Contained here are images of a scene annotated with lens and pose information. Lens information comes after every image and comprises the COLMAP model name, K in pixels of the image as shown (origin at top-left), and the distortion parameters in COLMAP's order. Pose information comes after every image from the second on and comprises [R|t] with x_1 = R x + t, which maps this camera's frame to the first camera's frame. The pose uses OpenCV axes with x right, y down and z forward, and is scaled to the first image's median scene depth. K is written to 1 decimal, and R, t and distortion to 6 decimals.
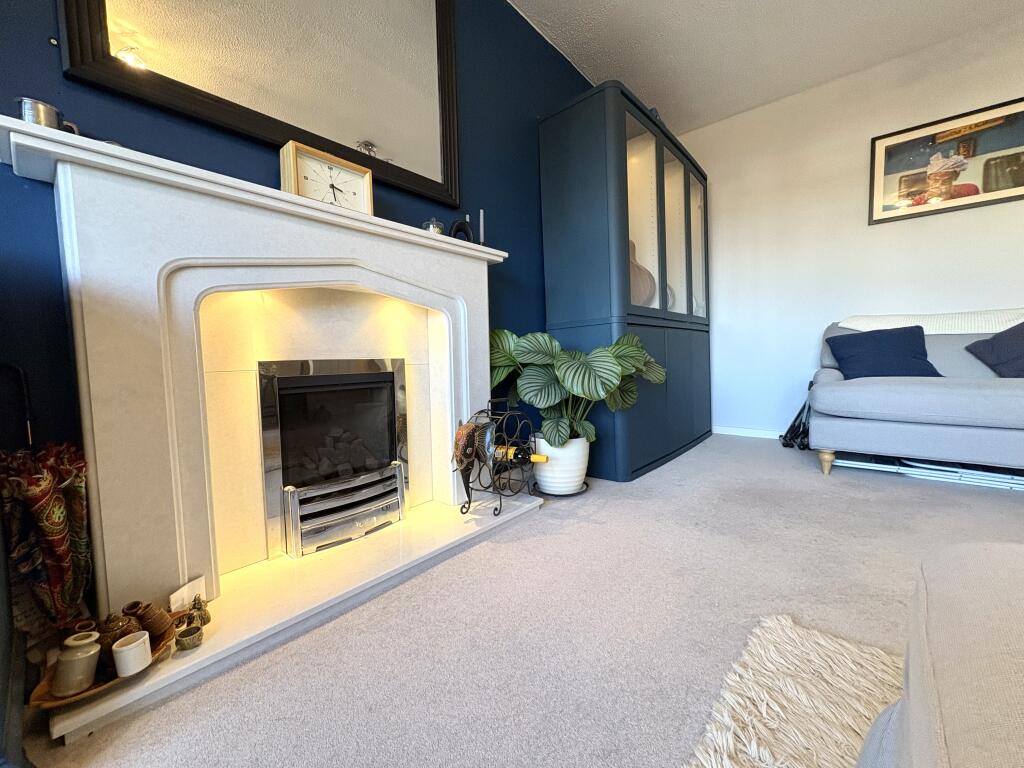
lens RADIAL K [[407.6, 0, 513.0], [0, 407.6, 382.8], [0, 0, 1]] dist [0.000301, 0.000210]
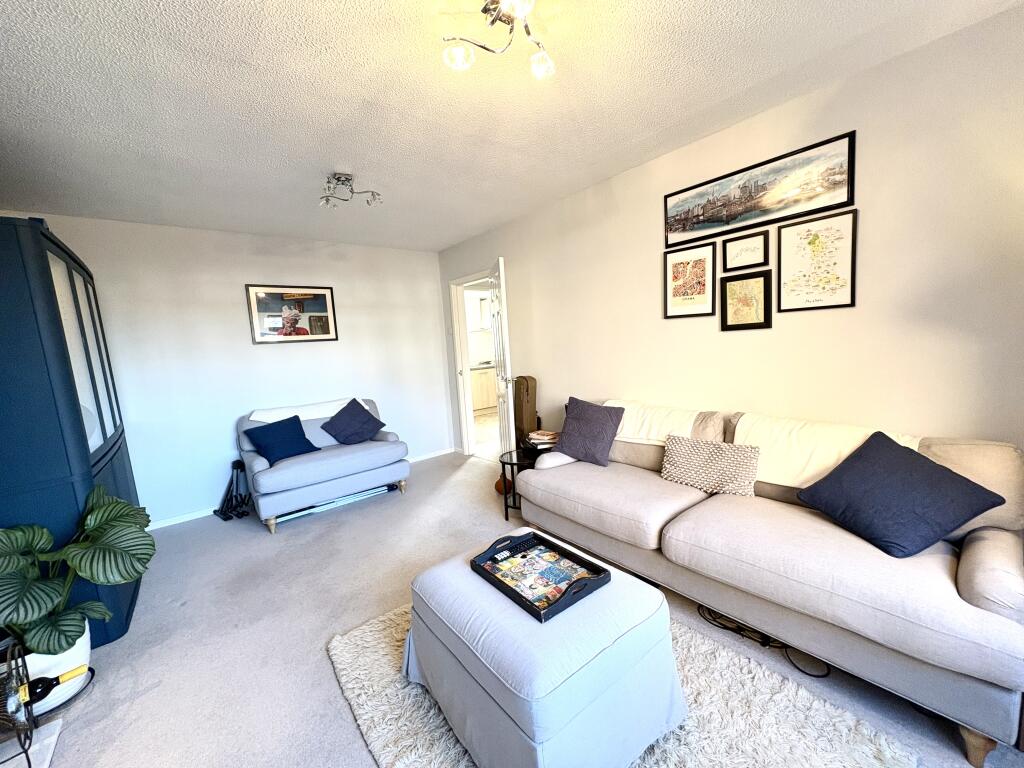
lens RADIAL K [[407.2, 0, 512.5], [0, 407.2, 381.8], [0, 0, 1]] dist [-0.001416, -0.000129]
pose [[0.176255, -0.088660, 0.980344, -0.410071], [0.127601, 0.989590, 0.066555, -0.272731], [-0.976039, 0.113363, 0.185734, -0.135950]]
